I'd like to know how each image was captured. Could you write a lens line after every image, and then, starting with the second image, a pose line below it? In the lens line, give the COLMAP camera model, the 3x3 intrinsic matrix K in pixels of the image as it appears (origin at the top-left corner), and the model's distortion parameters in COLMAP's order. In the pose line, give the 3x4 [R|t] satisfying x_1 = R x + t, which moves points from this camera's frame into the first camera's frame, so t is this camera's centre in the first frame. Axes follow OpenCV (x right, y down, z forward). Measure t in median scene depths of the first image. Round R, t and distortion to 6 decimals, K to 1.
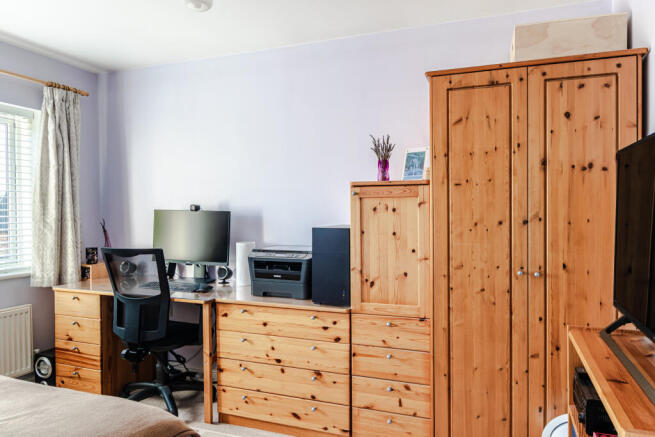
lens RADIAL K [[427.7, 0, 332.1], [0, 427.7, 218.6], [0, 0, 1]] dist [-0.007122, -0.000196]
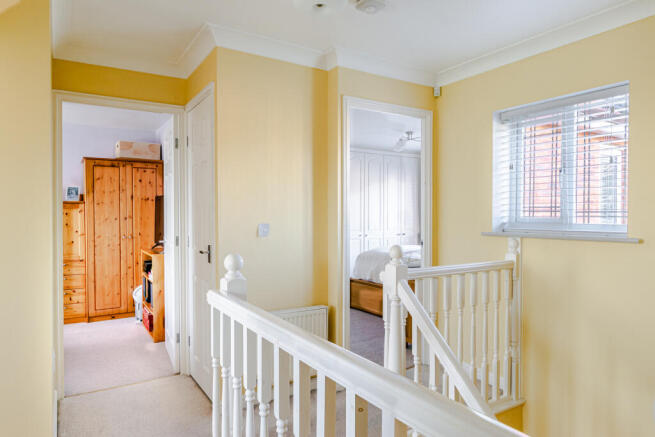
lens RADIAL K [[427.7, 0, 331.0], [0, 427.7, 218.0], [0, 0, 1]] dist [-0.007122, -0.000196]
pose [[0.608575, -0.007480, 0.793461, -0.878300], [0.006997, 0.999967, 0.004060, 0.002914], [-0.793465, 0.003081, 0.608608, -1.636856]]
